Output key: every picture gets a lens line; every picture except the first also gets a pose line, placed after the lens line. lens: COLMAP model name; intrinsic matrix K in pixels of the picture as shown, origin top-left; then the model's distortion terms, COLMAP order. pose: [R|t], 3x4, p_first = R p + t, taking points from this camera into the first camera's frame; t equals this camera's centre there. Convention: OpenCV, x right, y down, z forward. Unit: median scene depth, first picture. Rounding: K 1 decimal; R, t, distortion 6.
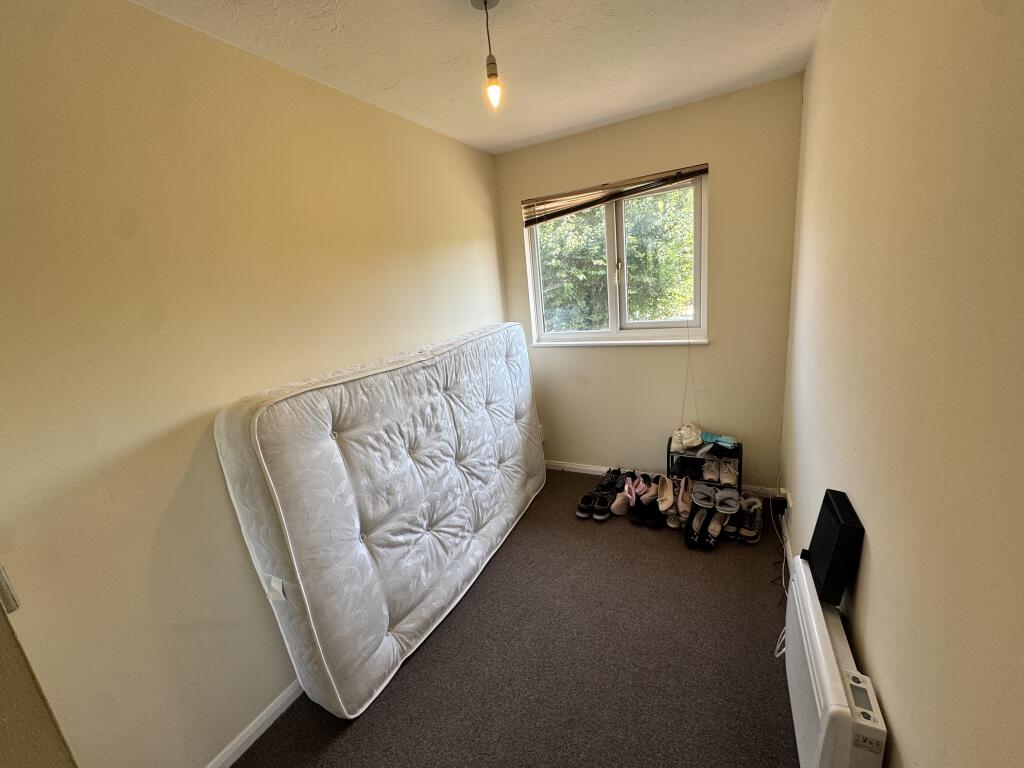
lens RADIAL K [[412.5, 0, 512.0], [0, 412.5, 384.0], [0, 0, 1]] dist [0.000976, -0.000018]
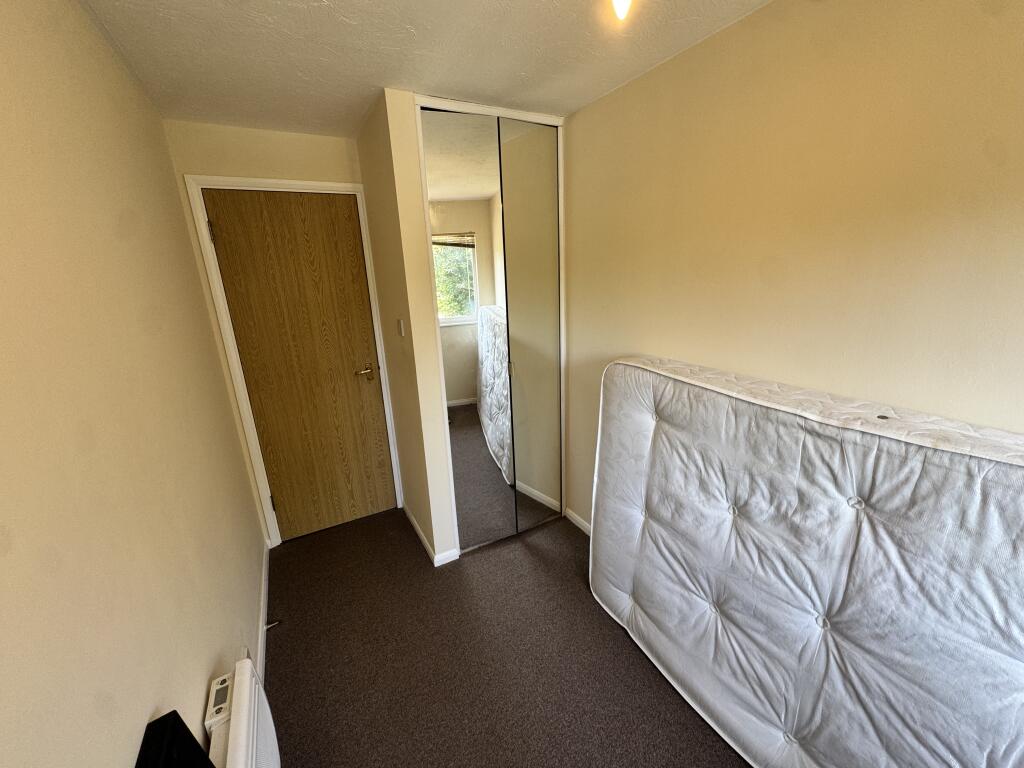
lens RADIAL K [[412.5, 0, 512.0], [0, 412.5, 384.0], [0, 0, 1]] dist [0.000976, -0.000018]
pose [[-0.556018, 0.339388, -0.758722, 0.442870], [-0.110532, 0.874536, 0.472196, -0.326376], [0.823788, 0.346413, -0.448745, 0.879362]]
